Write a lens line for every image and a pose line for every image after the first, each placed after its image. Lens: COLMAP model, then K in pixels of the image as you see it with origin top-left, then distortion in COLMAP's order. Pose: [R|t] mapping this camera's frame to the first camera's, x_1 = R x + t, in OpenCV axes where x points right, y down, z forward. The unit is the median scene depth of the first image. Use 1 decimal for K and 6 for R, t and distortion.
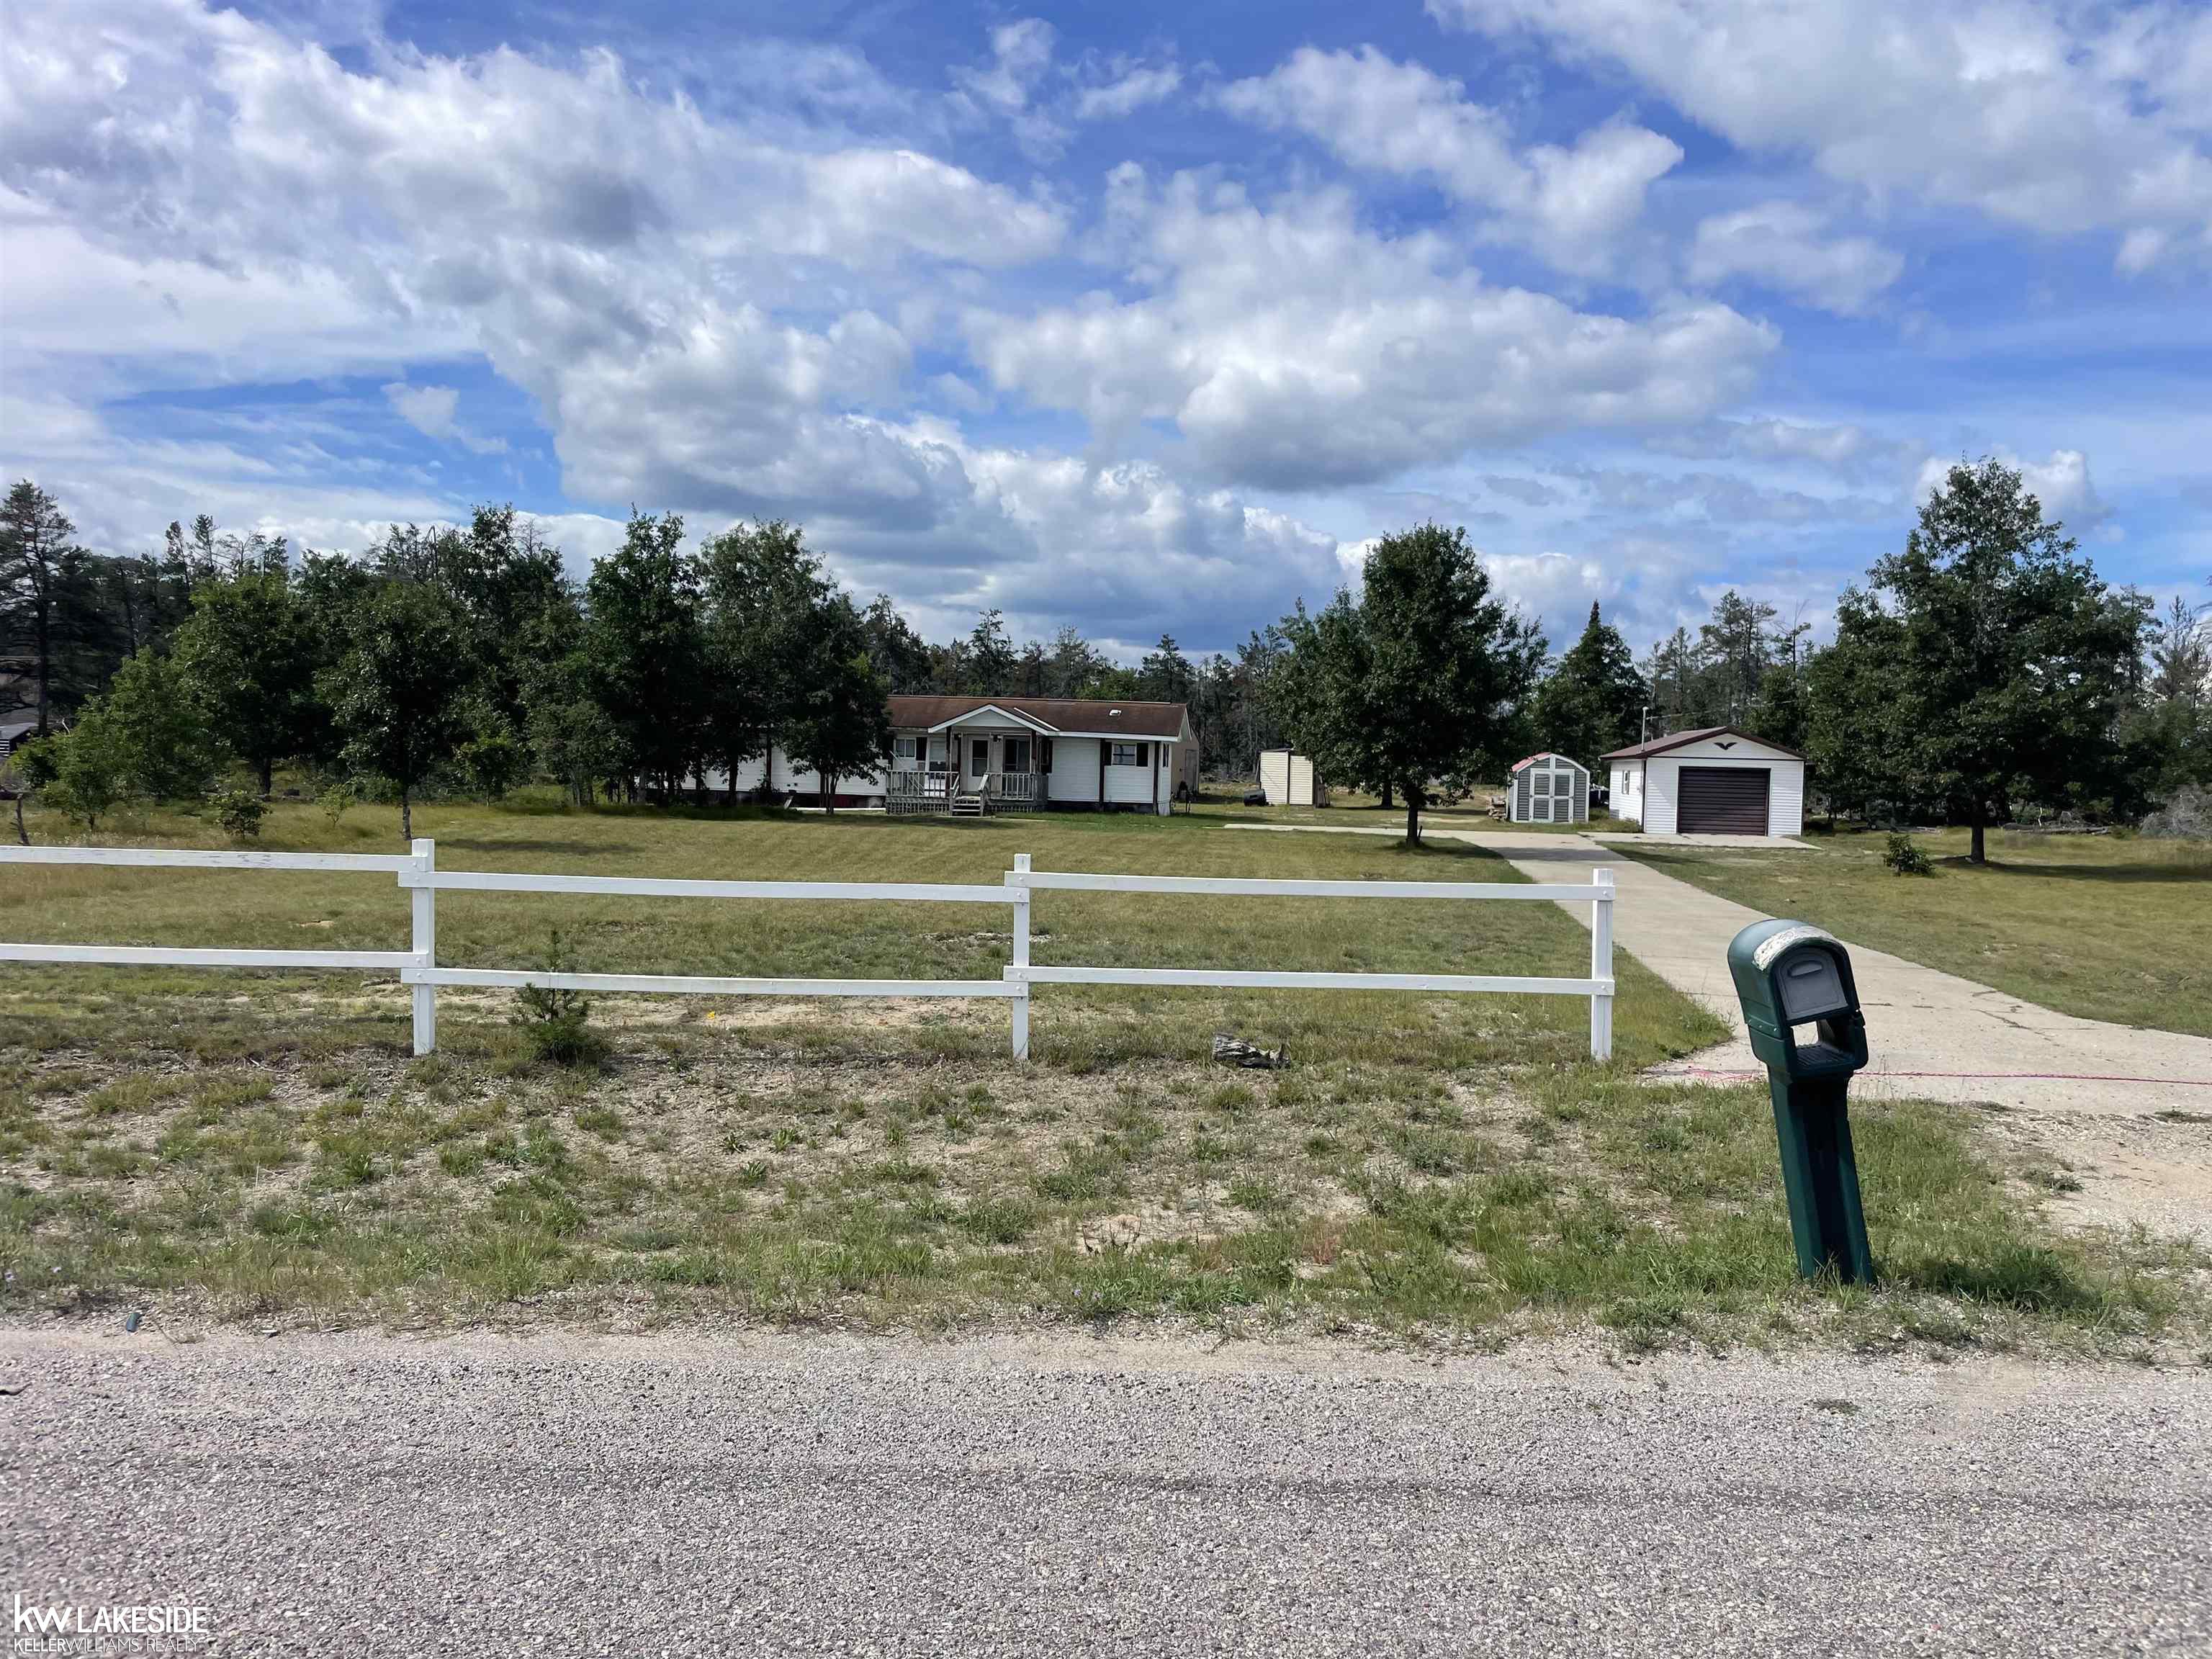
lens RADIAL K [[1693.6, 0, 1128.7], [0, 1693.6, 812.3], [0, 0, 1]] dist [0.084631, -0.138922]
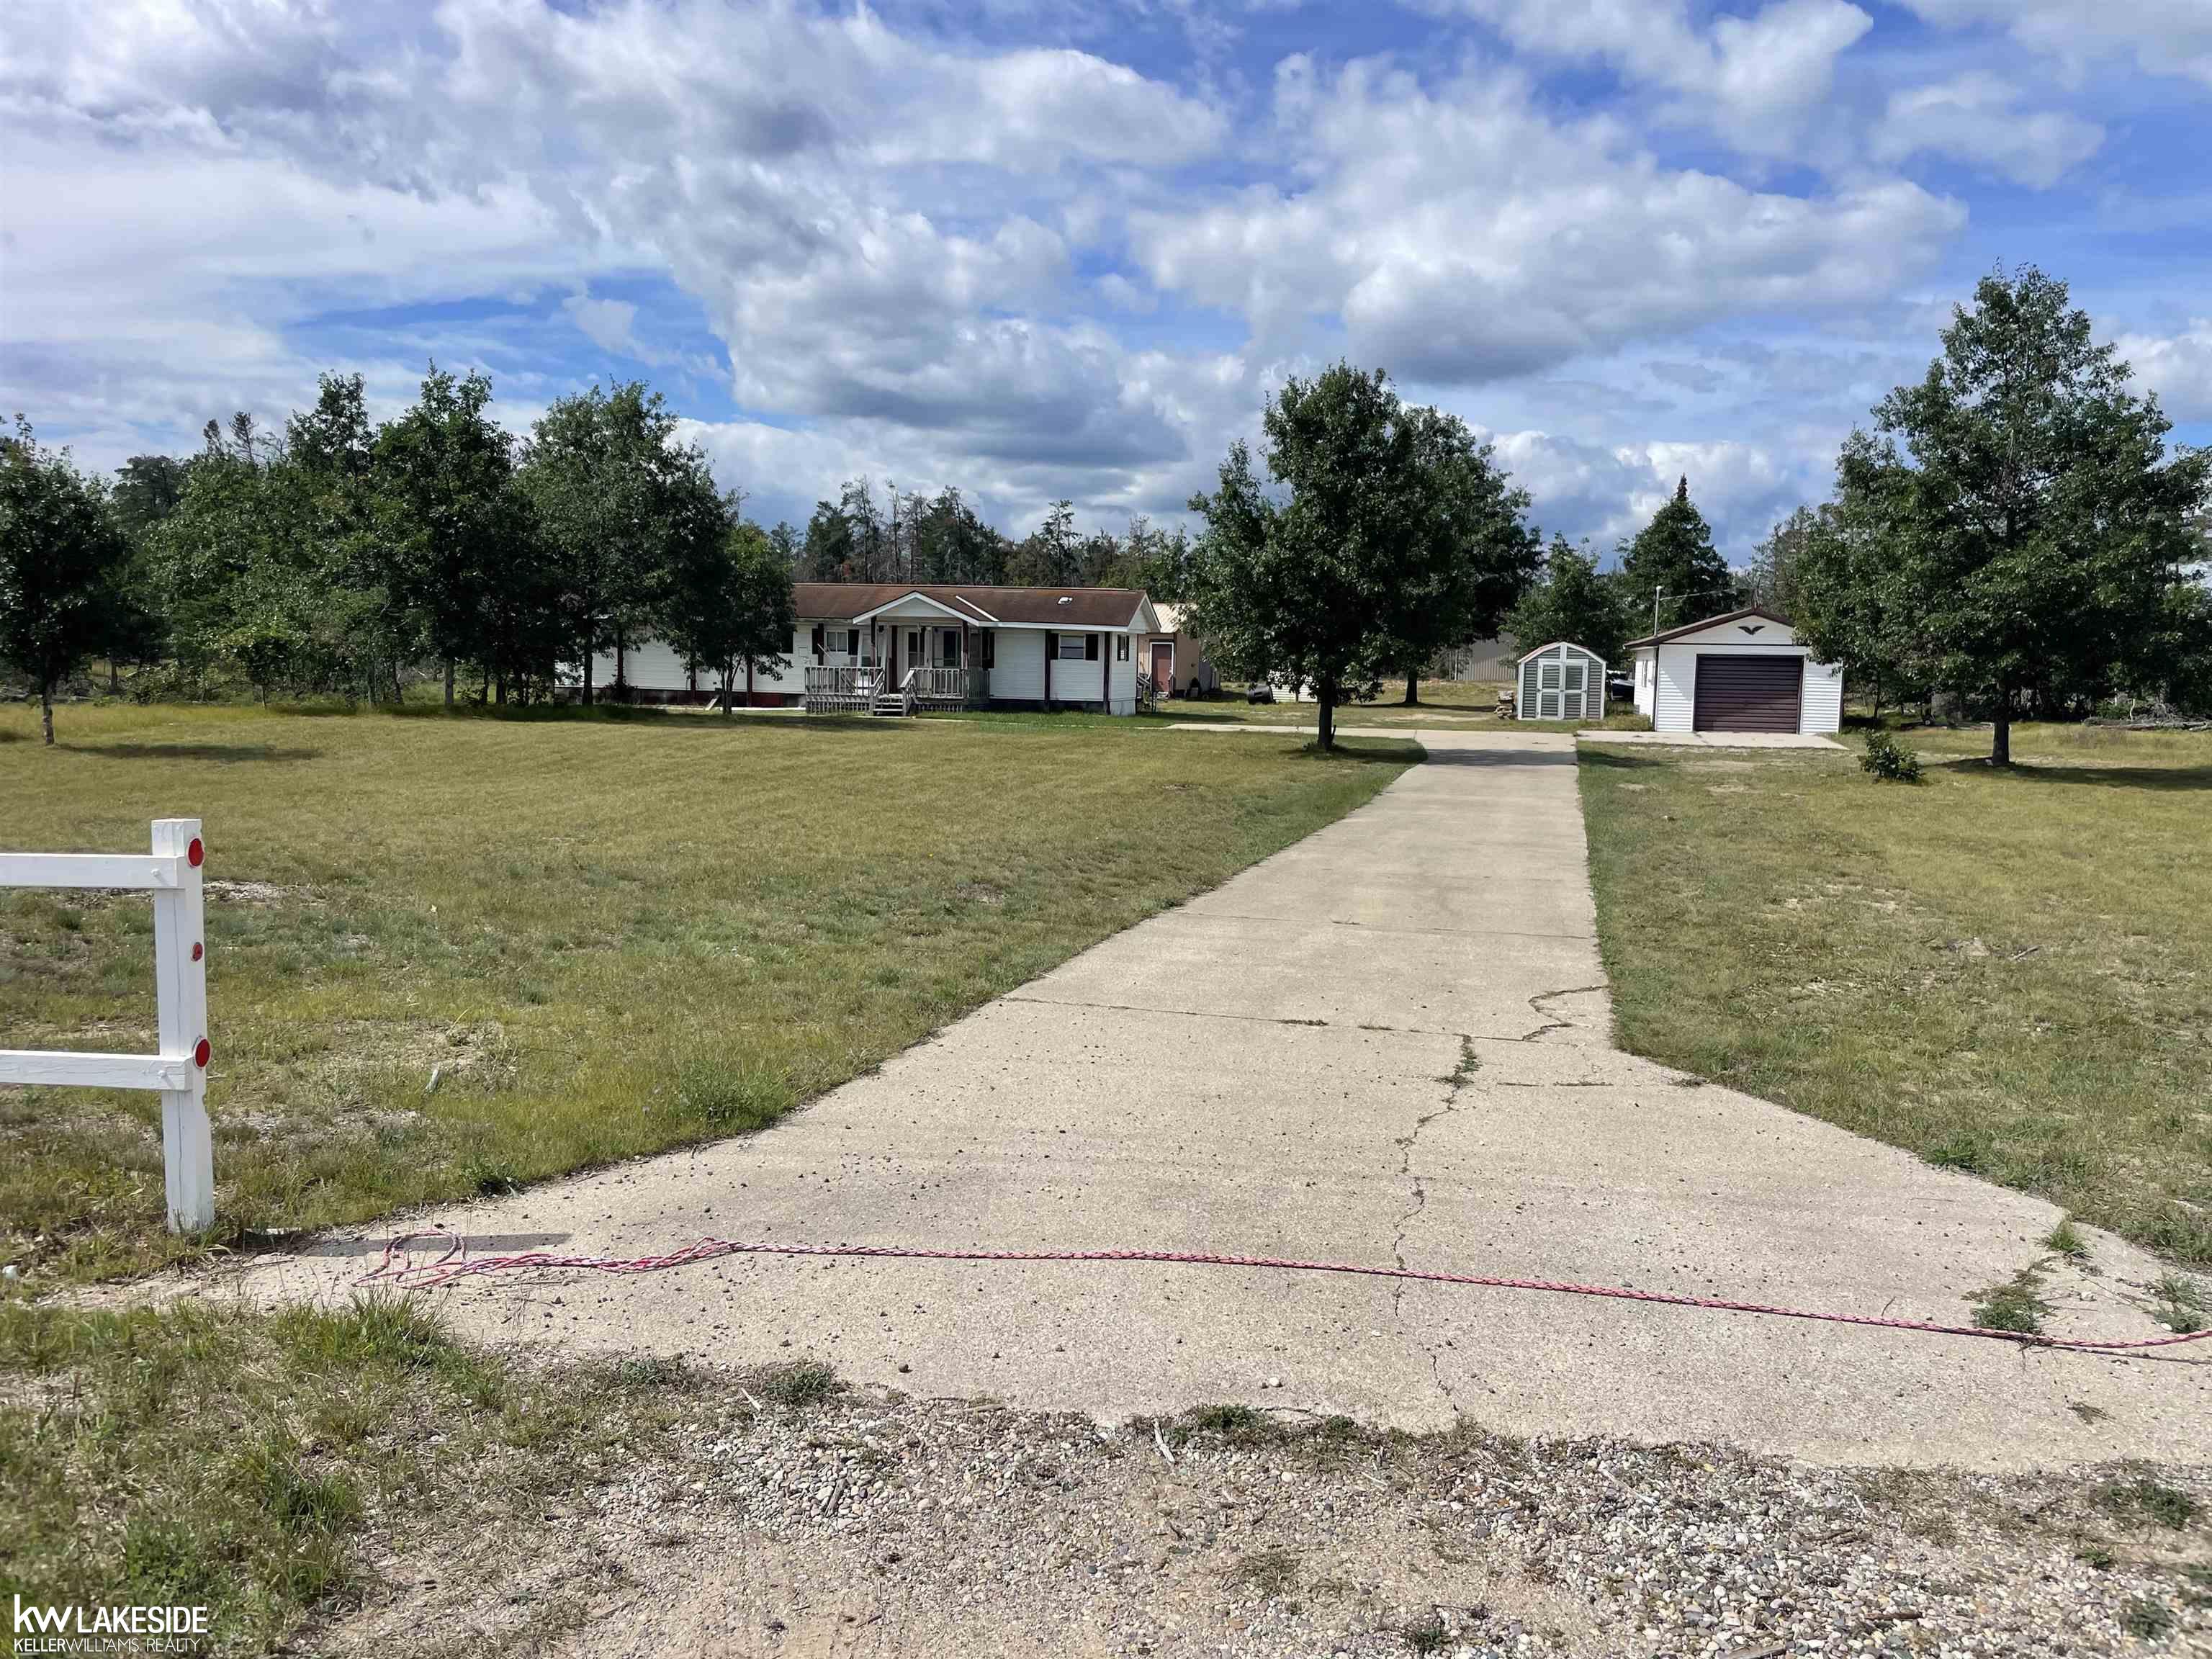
lens RADIAL K [[1692.5, 0, 1124.5], [0, 1692.5, 822.6], [0, 0, 1]] dist [0.085272, -0.125583]
pose [[0.996202, 0.000879, -0.087063, 0.108149], [0.004782, 0.997888, 0.064787, 0.000942], [0.086936, -0.064957, 0.994094, 0.103540]]
